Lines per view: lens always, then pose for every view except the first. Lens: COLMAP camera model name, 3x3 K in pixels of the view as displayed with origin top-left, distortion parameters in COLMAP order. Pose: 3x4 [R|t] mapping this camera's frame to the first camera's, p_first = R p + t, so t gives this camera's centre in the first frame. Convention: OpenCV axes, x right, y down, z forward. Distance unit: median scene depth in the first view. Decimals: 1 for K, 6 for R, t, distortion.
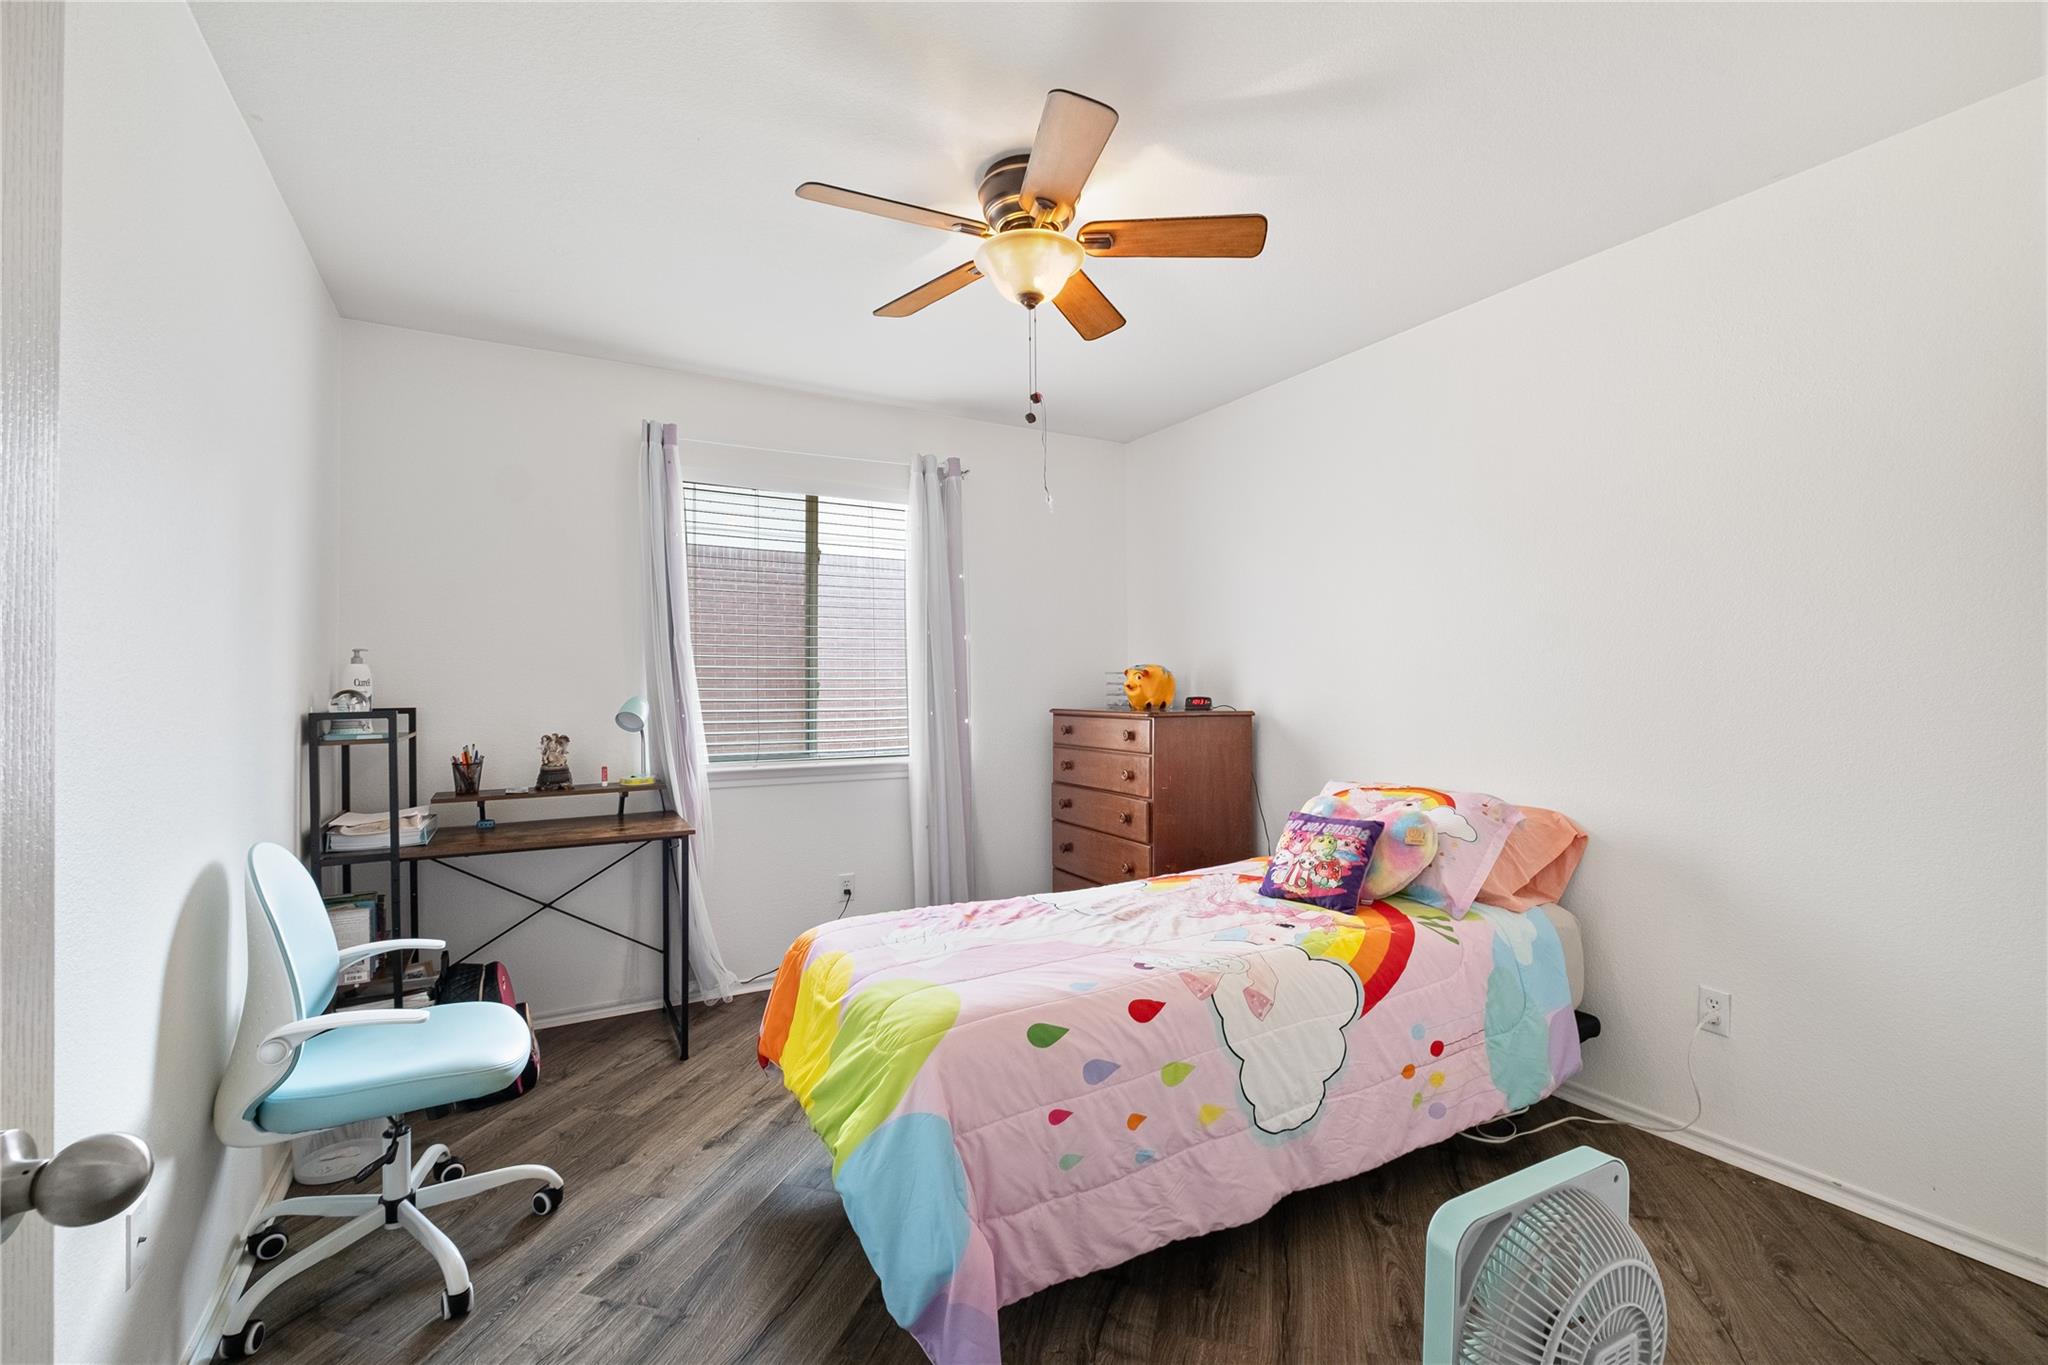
lens RADIAL K [[900.7, 0, 1027.1], [0, 900.7, 677.8], [0, 0, 1]] dist [-0.000967, -0.000608]
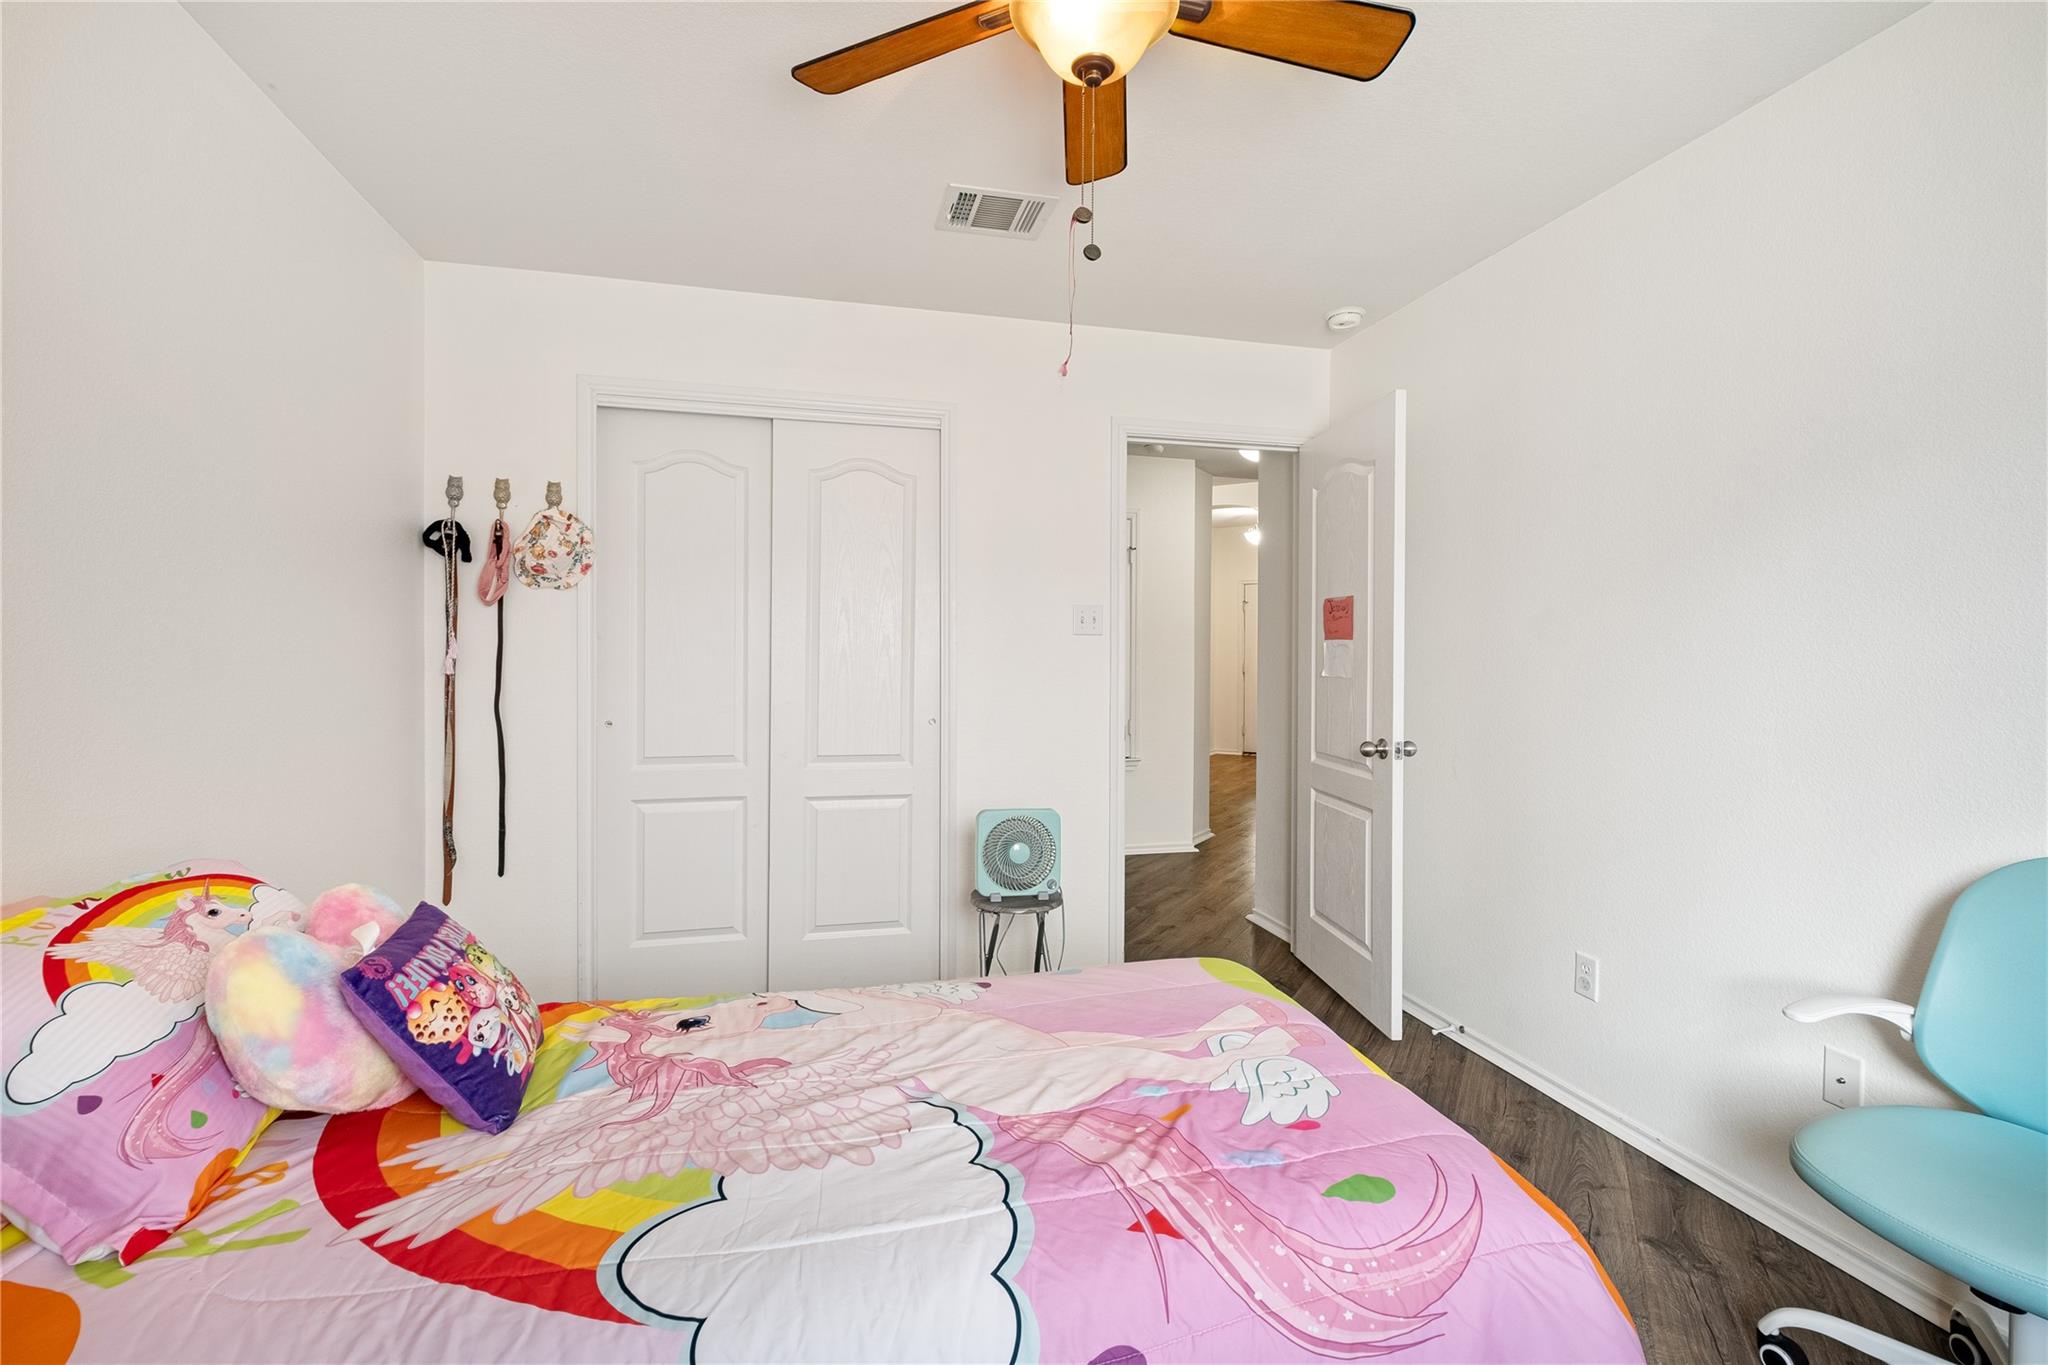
lens RADIAL K [[900.7, 0, 1027.1], [0, 900.7, 677.8], [0, 0, 1]] dist [-0.000967, -0.000608]
pose [[-0.965982, -0.002880, 0.258594, -0.113847], [0.000429, 0.999919, 0.012739, 0.016342], [-0.258610, 0.012416, -0.965902, 1.532025]]
